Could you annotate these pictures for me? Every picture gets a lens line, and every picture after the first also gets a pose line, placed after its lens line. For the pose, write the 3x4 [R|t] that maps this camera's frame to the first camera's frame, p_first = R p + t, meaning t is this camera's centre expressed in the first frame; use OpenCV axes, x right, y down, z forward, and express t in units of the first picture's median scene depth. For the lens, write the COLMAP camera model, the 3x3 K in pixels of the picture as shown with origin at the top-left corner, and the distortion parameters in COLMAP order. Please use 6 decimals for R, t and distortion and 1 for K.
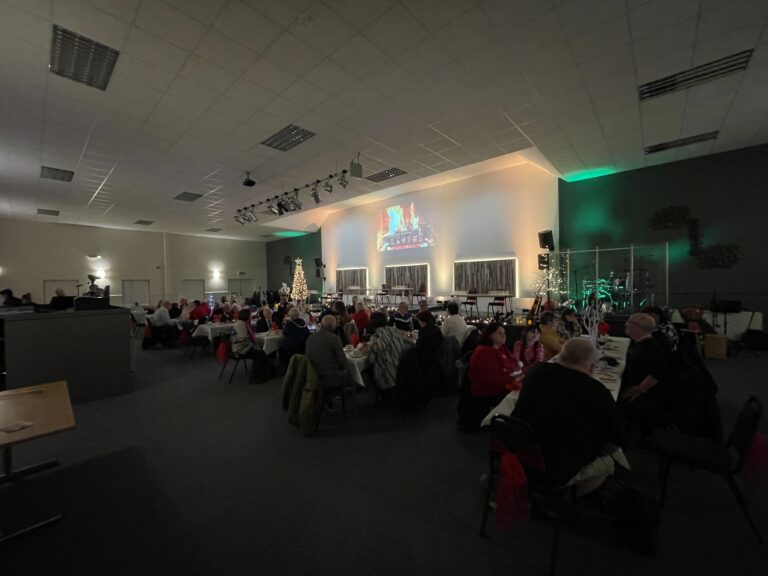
lens RADIAL K [[308.2, 0, 384.0], [0, 308.2, 288.0], [0, 0, 1]] dist [-0.001104, -0.000144]
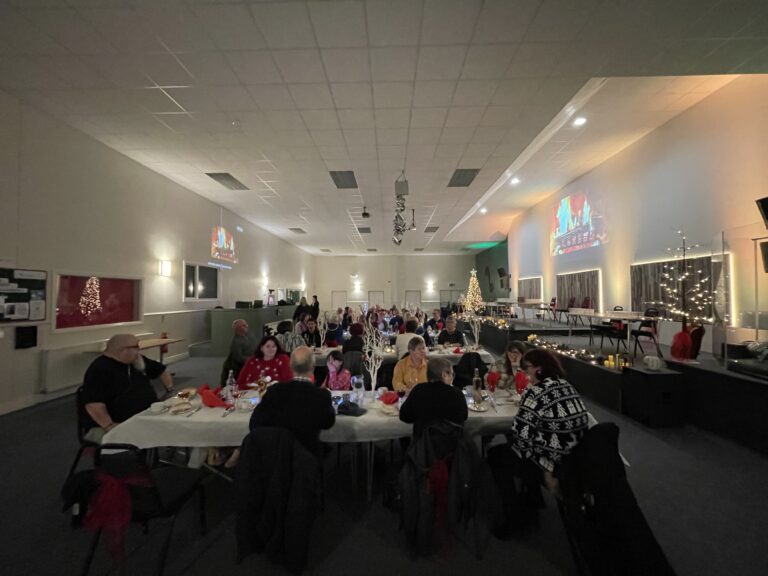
lens RADIAL K [[308.2, 0, 384.0], [0, 308.2, 288.0], [0, 0, 1]] dist [-0.001104, -0.000144]
pose [[0.643547, -0.005087, -0.765390, 0.362495], [-0.021389, 0.999468, -0.024626, -0.006133], [0.765108, 0.032219, 0.643095, 0.154959]]
